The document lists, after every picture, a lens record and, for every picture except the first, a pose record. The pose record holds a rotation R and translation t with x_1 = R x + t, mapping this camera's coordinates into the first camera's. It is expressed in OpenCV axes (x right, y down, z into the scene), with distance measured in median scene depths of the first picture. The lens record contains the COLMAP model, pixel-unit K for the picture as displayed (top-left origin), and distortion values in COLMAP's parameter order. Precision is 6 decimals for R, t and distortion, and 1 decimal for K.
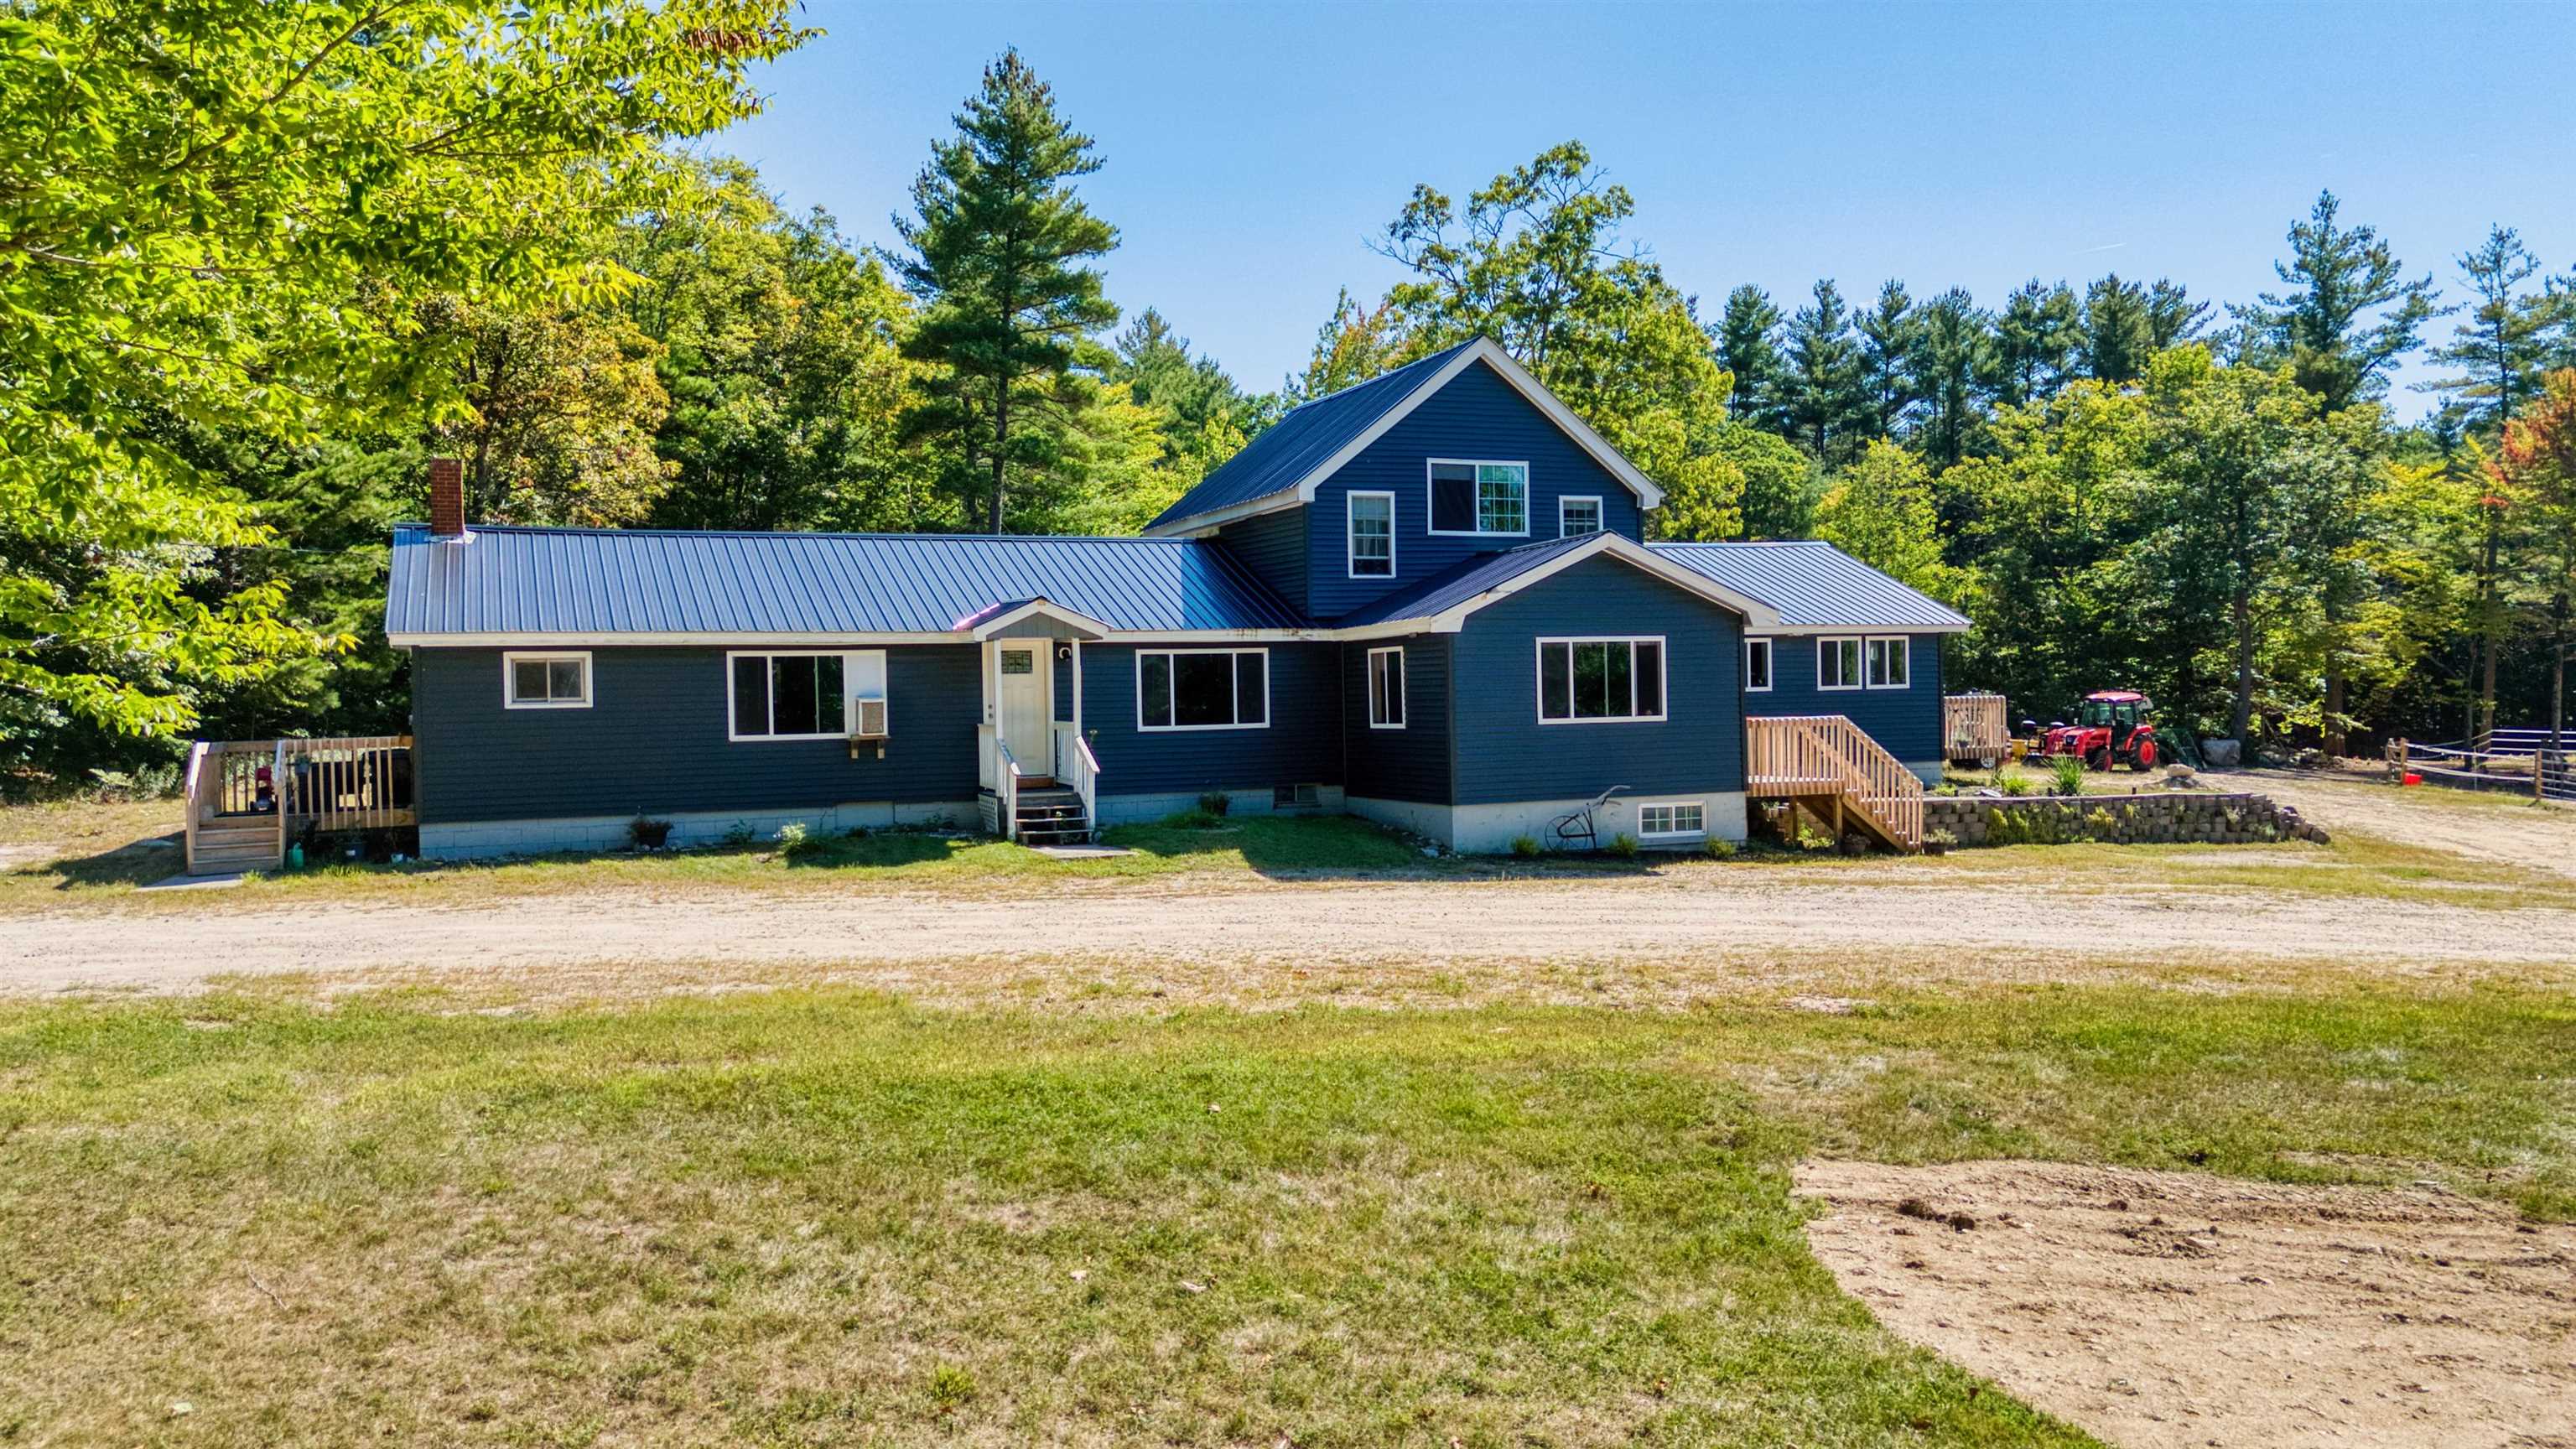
lens RADIAL K [[1847.6, 0, 1306.1], [0, 1847.6, 727.6], [0, 0, 1]] dist [0.062449, -0.051112]
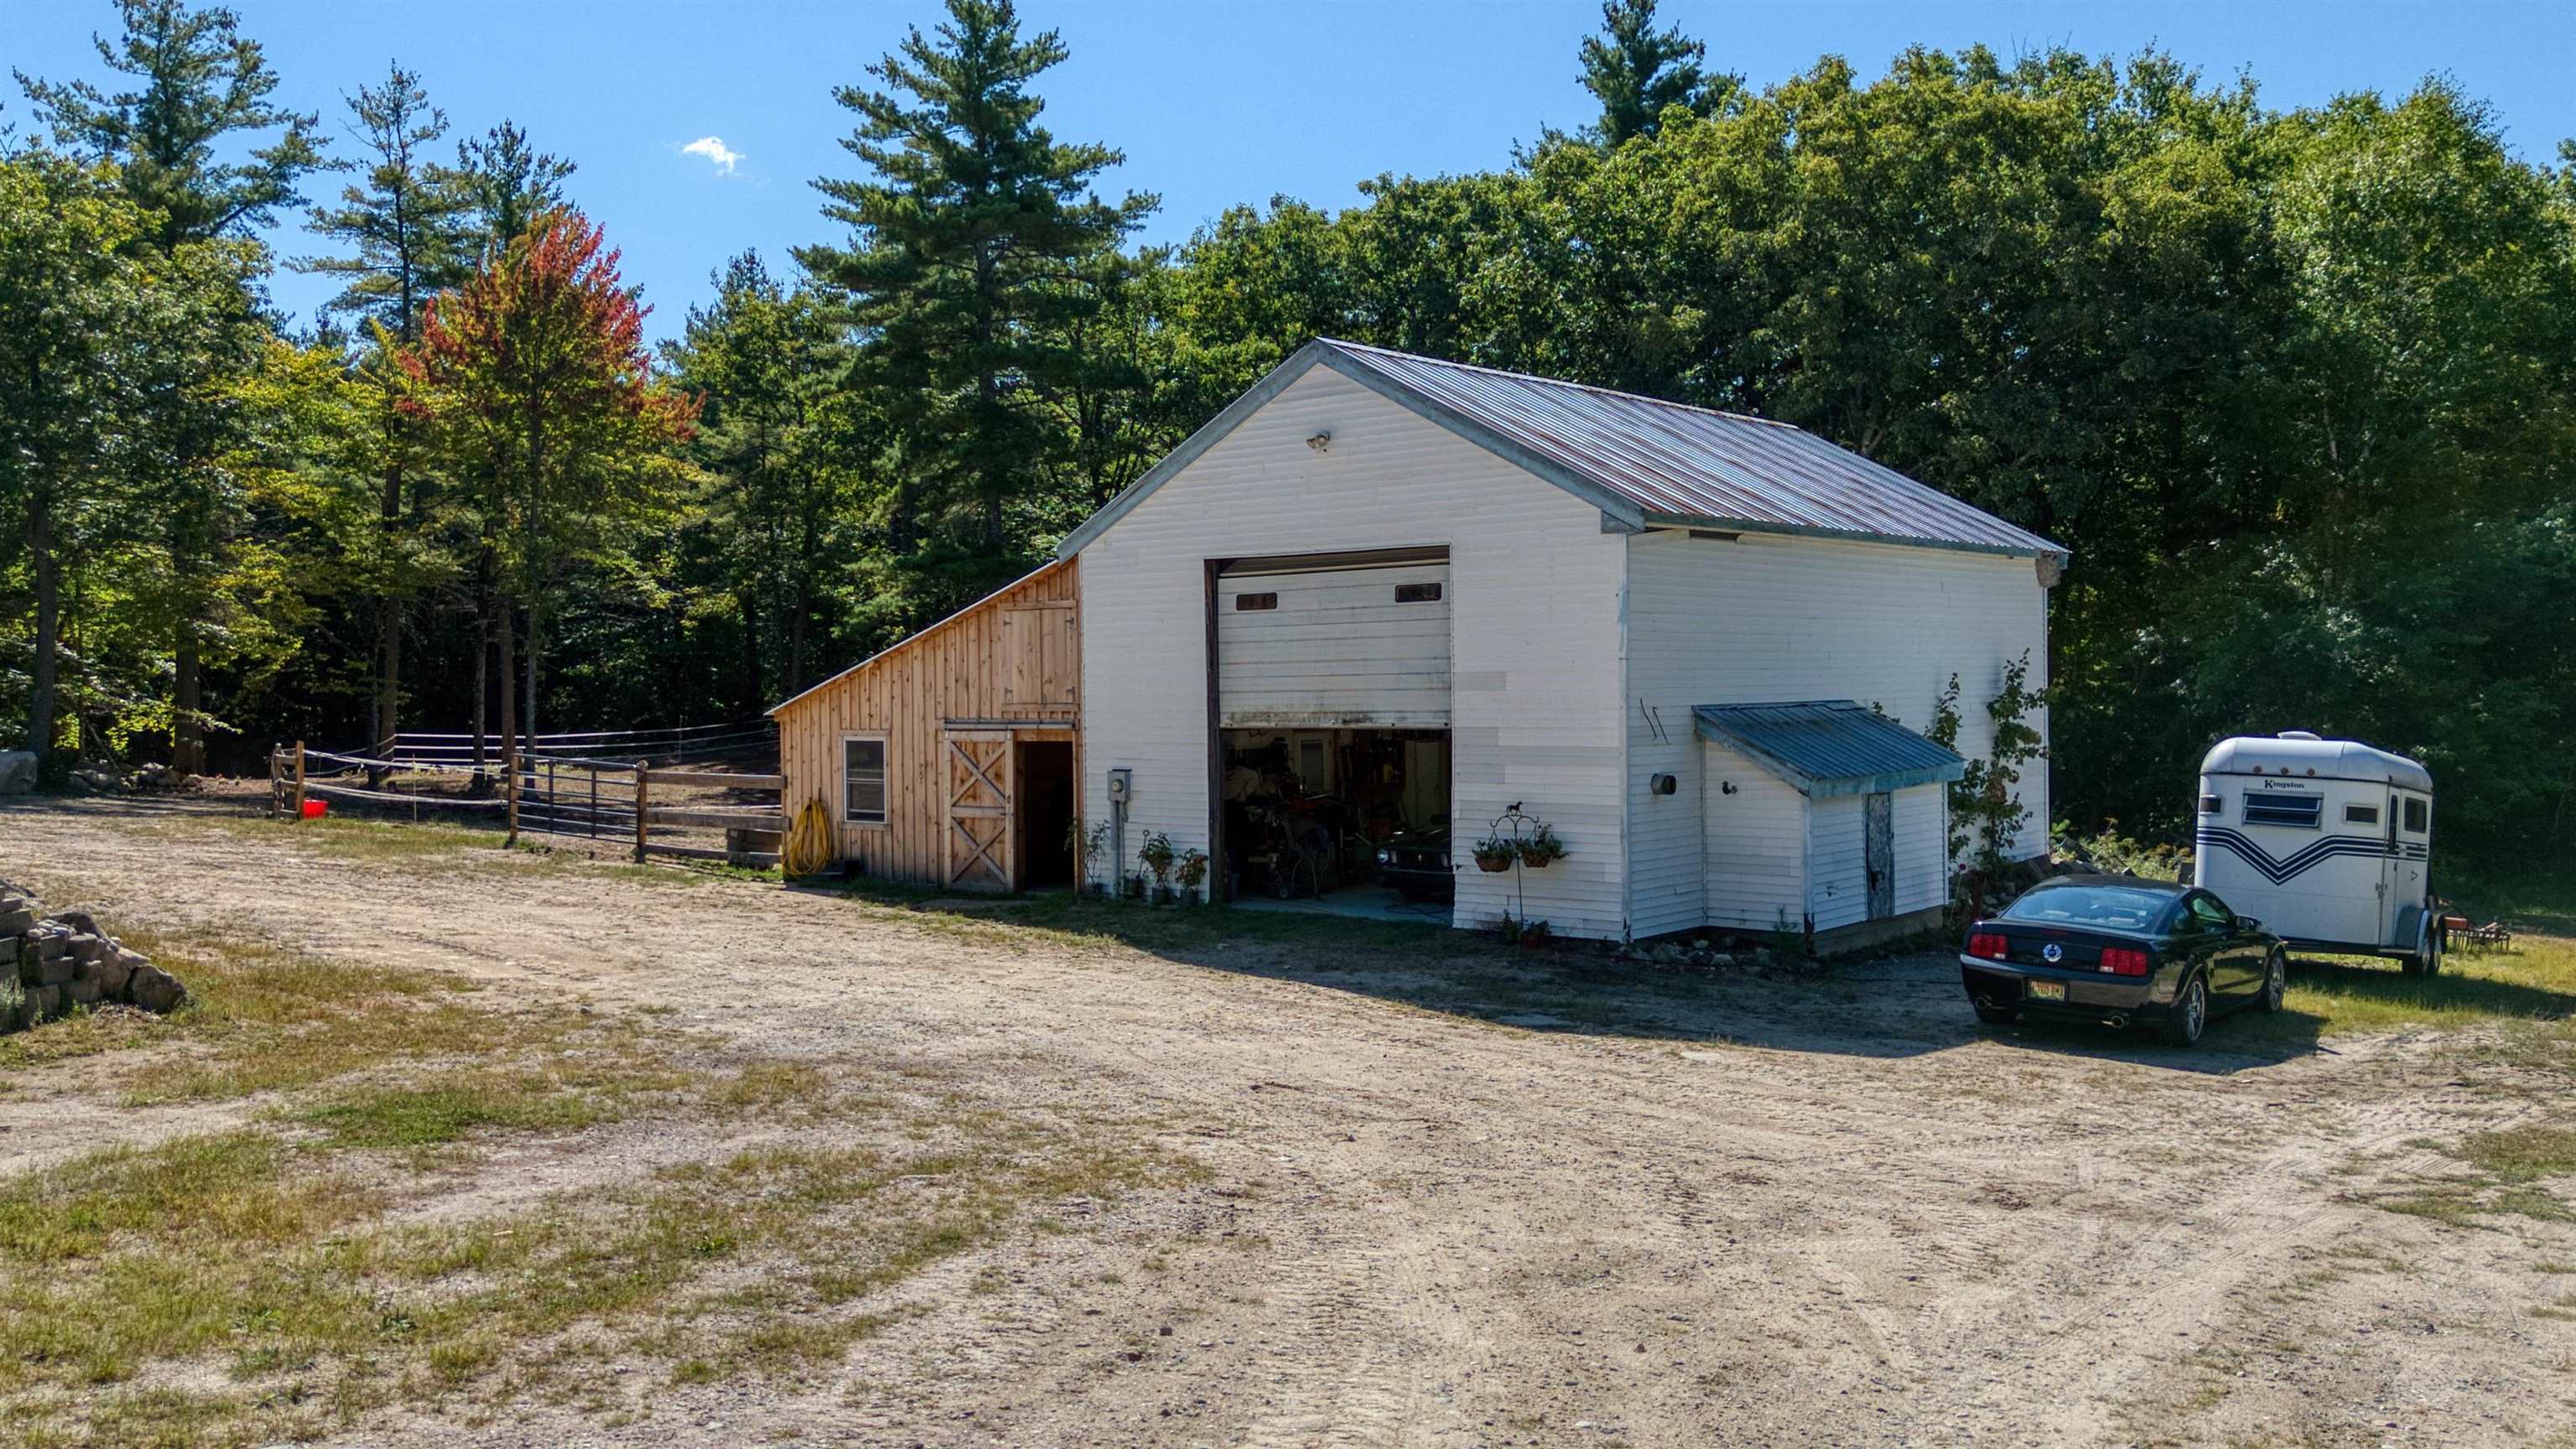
lens RADIAL K [[2124.1, 0, 1286.9], [0, 2124.1, 713.8], [0, 0, 1]] dist [0.073682, -0.095356]
pose [[0.562800, 0.000087, 0.826593, 0.331561], [0.013354, 0.999869, -0.009198, 0.011495], [-0.826485, 0.016215, 0.562725, 0.605446]]
